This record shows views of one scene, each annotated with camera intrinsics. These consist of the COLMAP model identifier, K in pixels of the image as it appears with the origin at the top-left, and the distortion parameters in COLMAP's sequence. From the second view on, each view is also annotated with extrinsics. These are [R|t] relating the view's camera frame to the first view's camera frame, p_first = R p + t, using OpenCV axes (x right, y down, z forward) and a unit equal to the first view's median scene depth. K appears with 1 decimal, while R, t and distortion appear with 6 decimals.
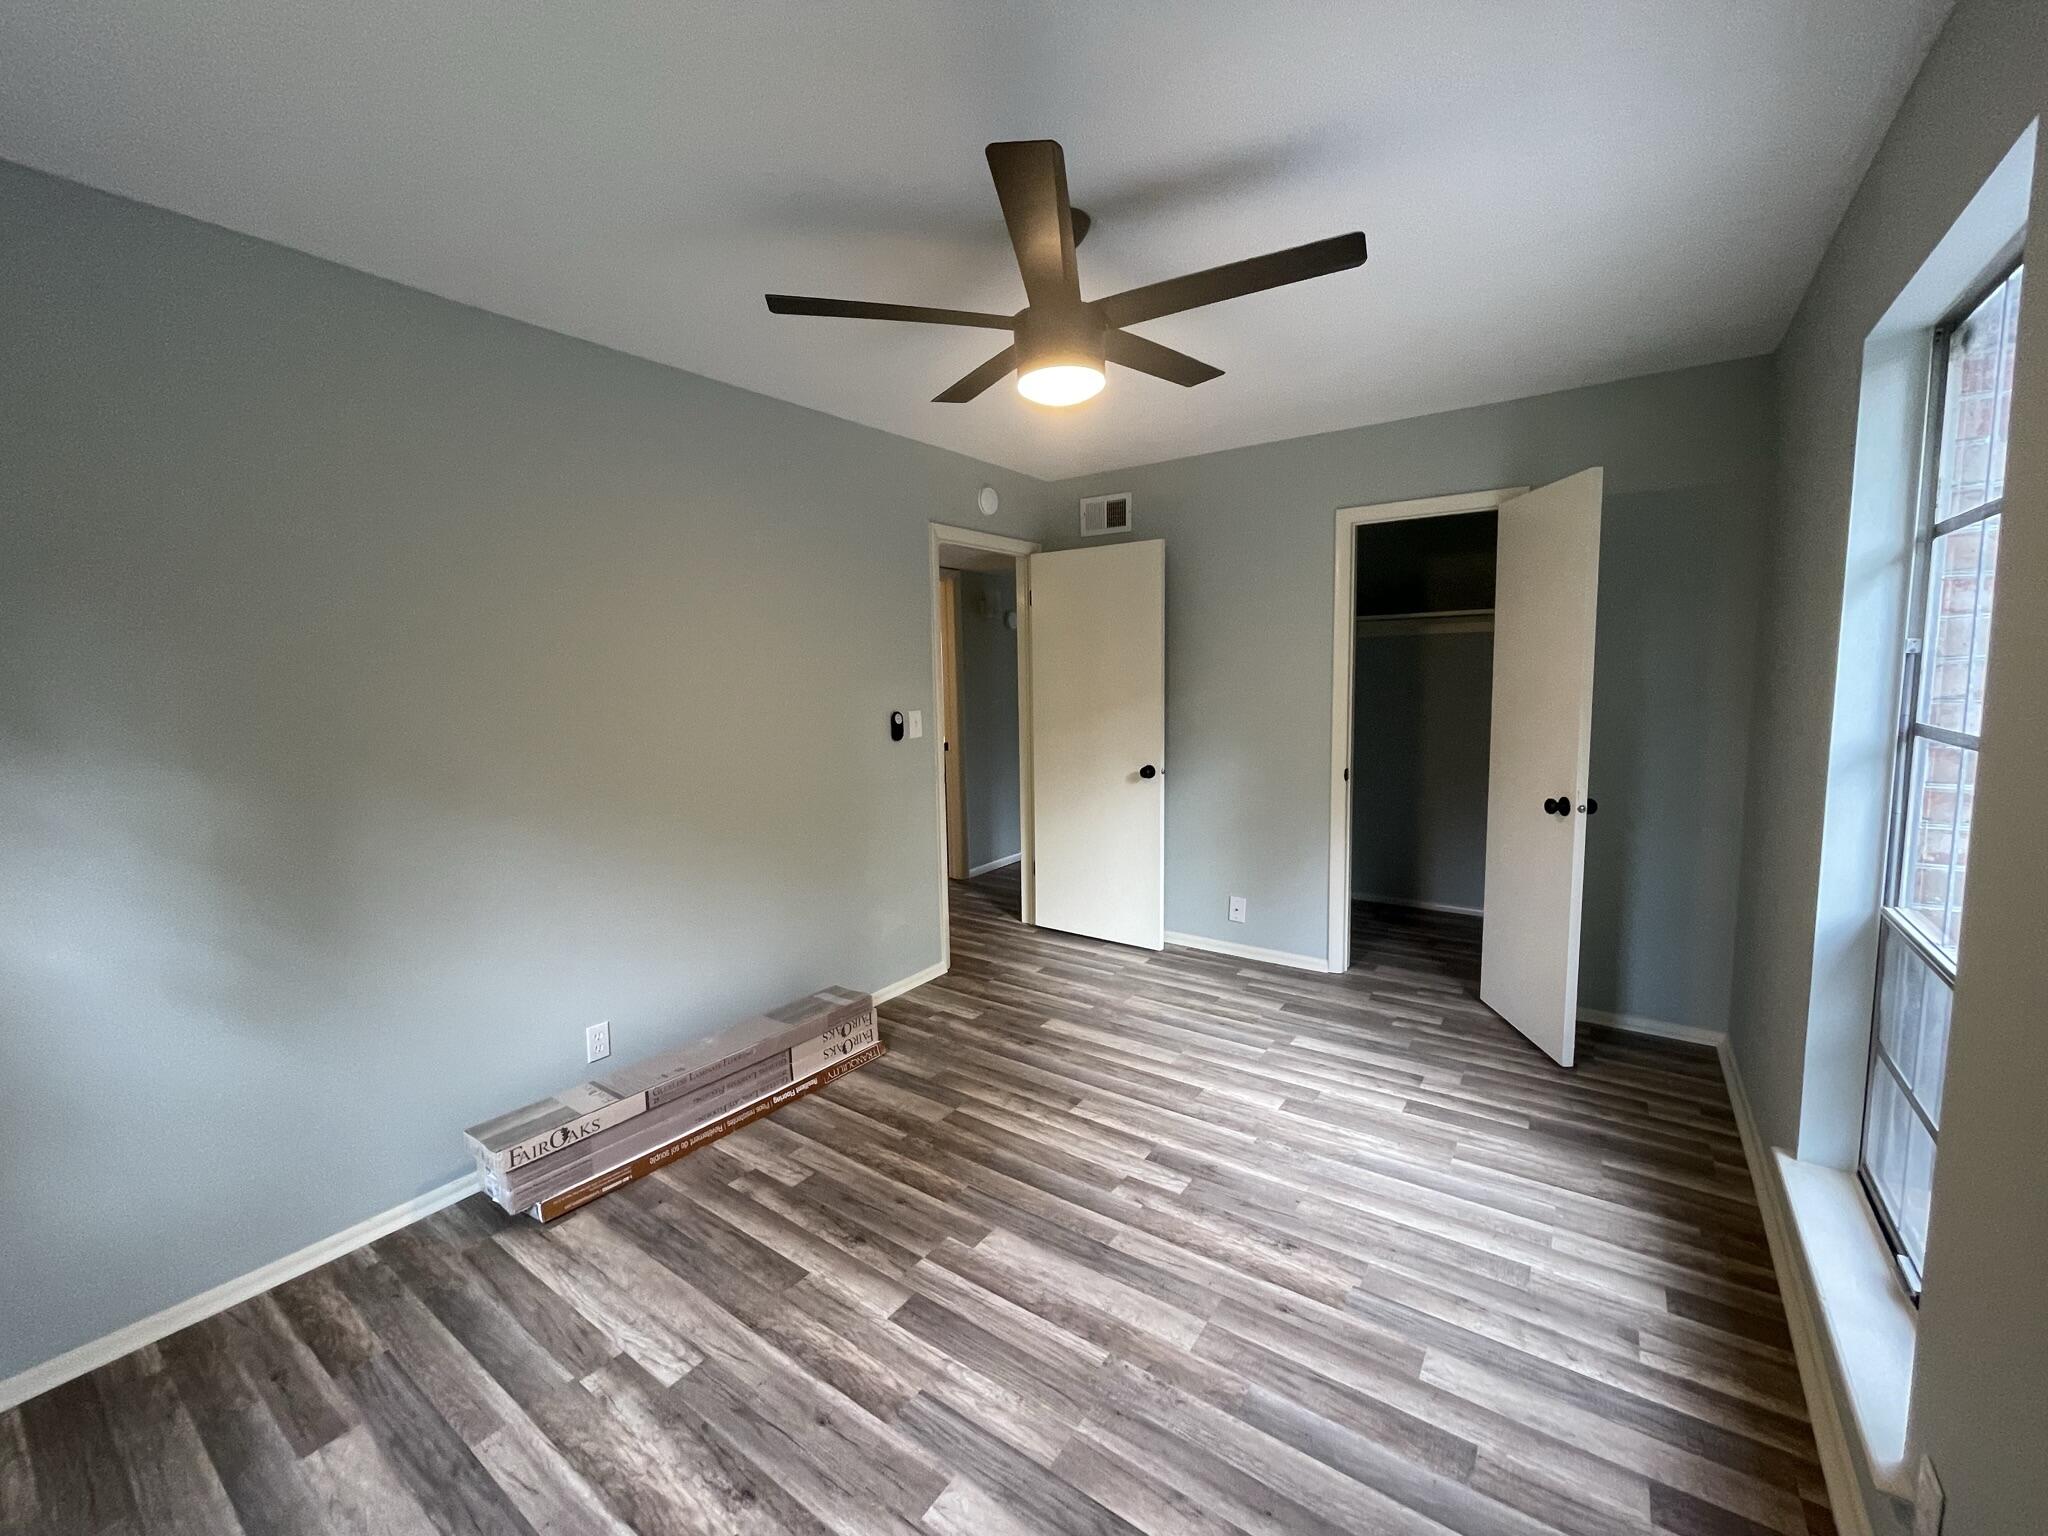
lens RADIAL K [[832.7, 0, 1022.9], [0, 832.7, 761.4], [0, 0, 1]] dist [-0.000122, 0.000008]
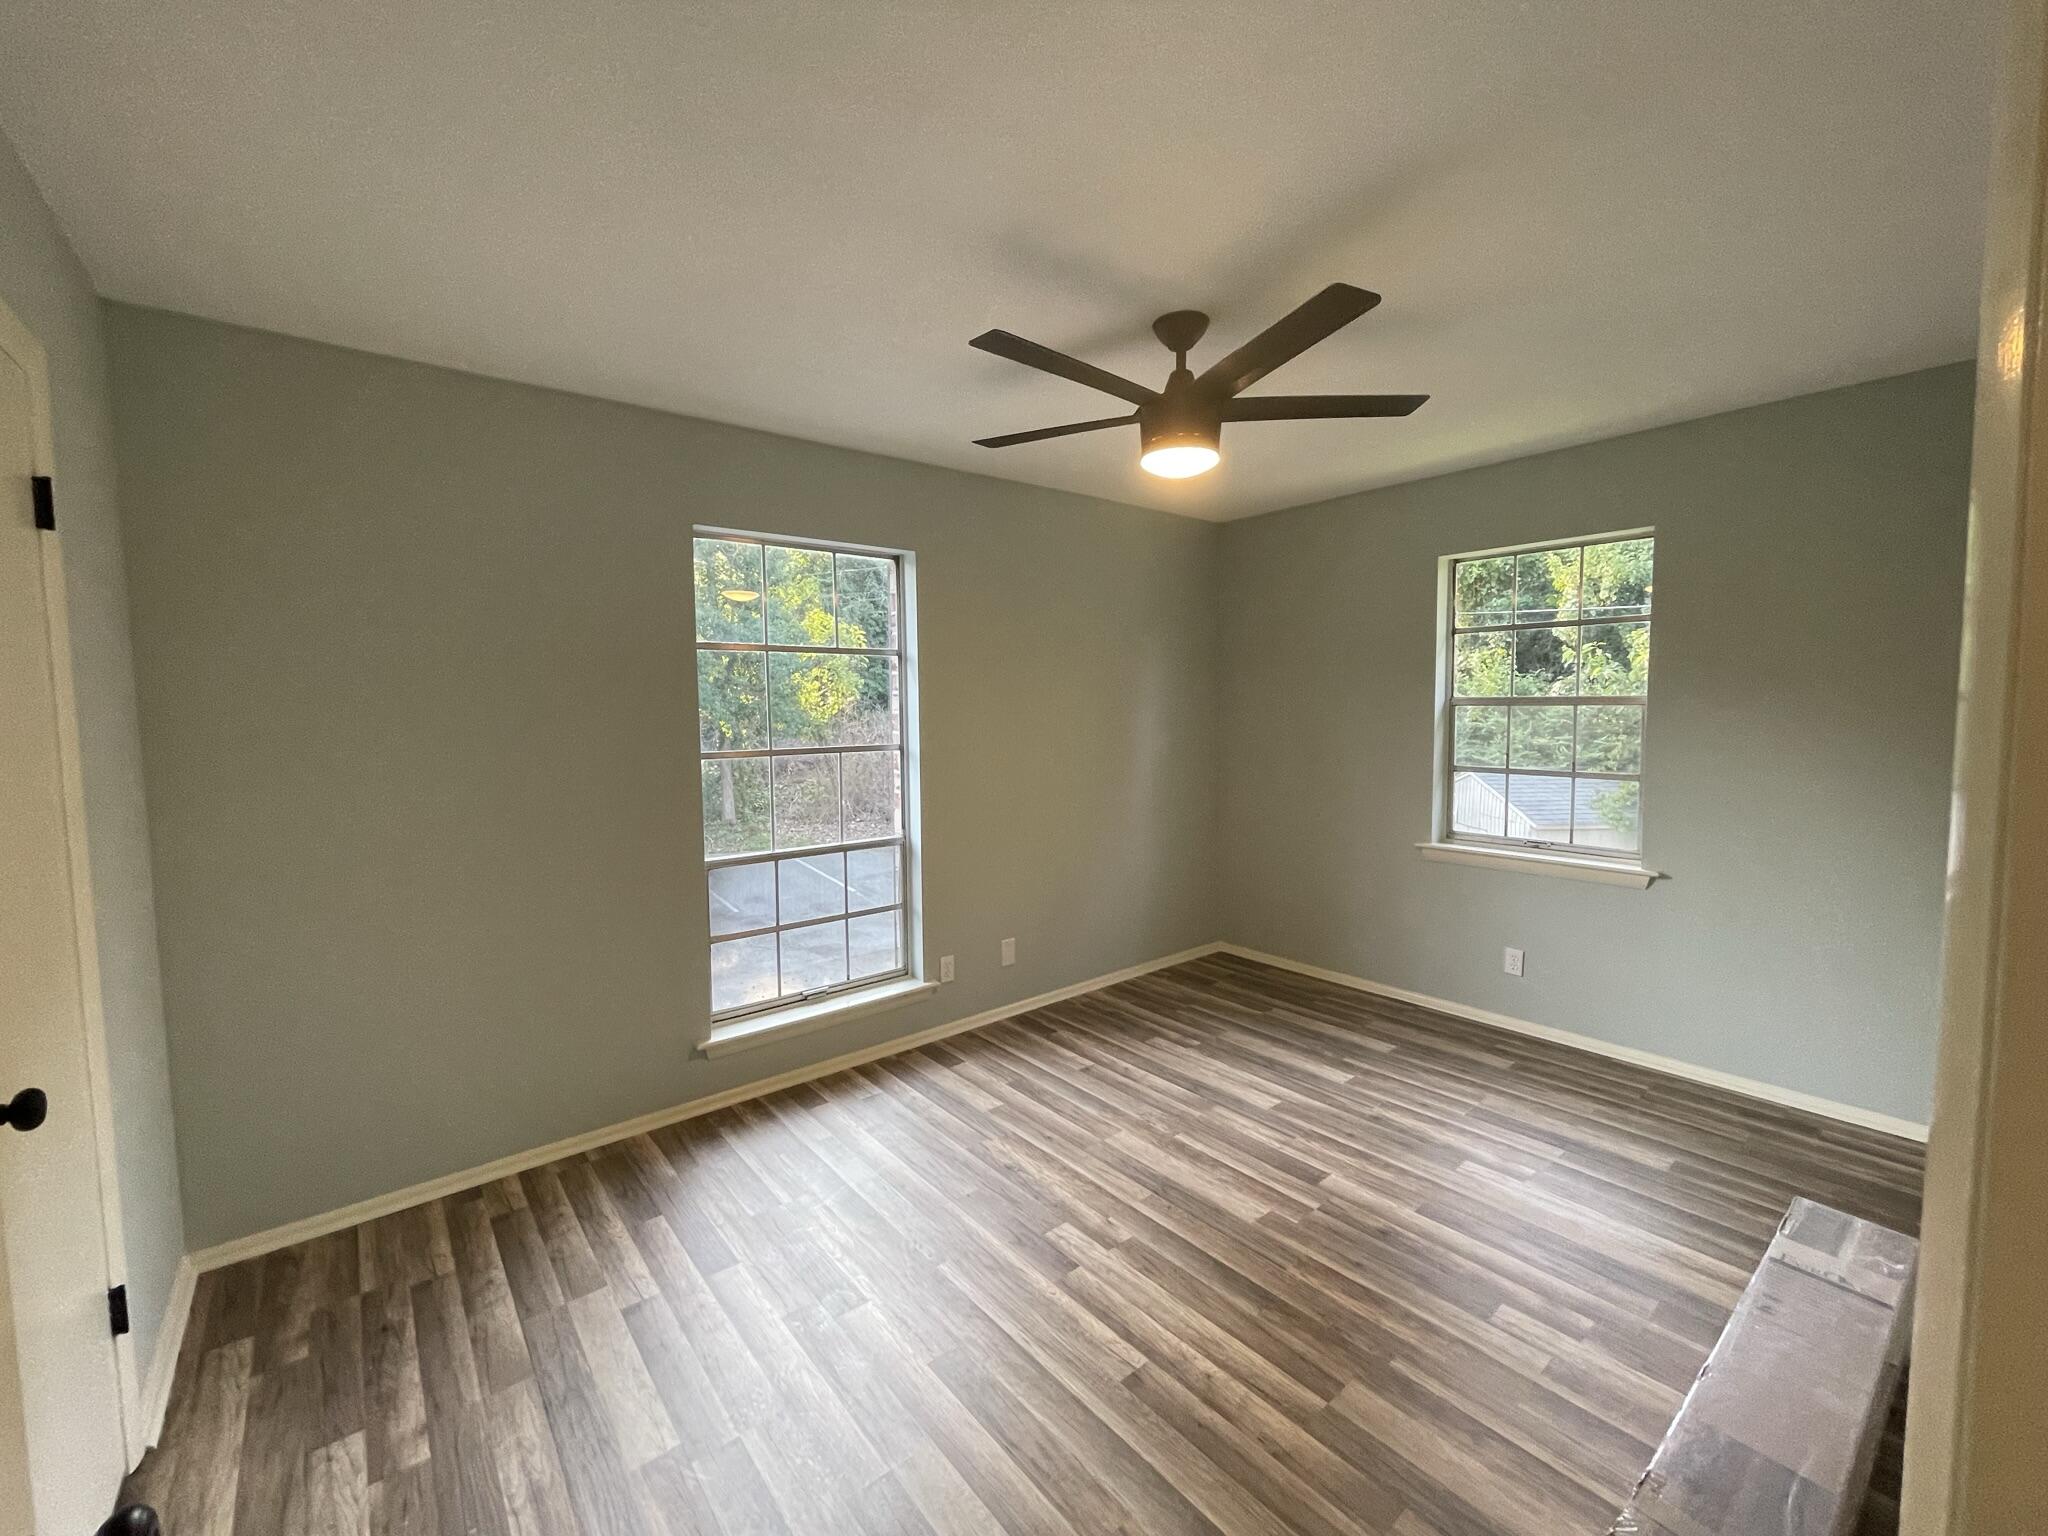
lens RADIAL K [[832.7, 0, 1026.6], [0, 832.7, 761.4], [0, 0, 1]] dist [-0.000122, 0.000008]
pose [[-0.964803, 0.010395, 0.262768, -0.040320], [0.057504, 0.983376, 0.172233, -0.226479], [-0.256609, 0.181281, -0.949362, 1.979247]]
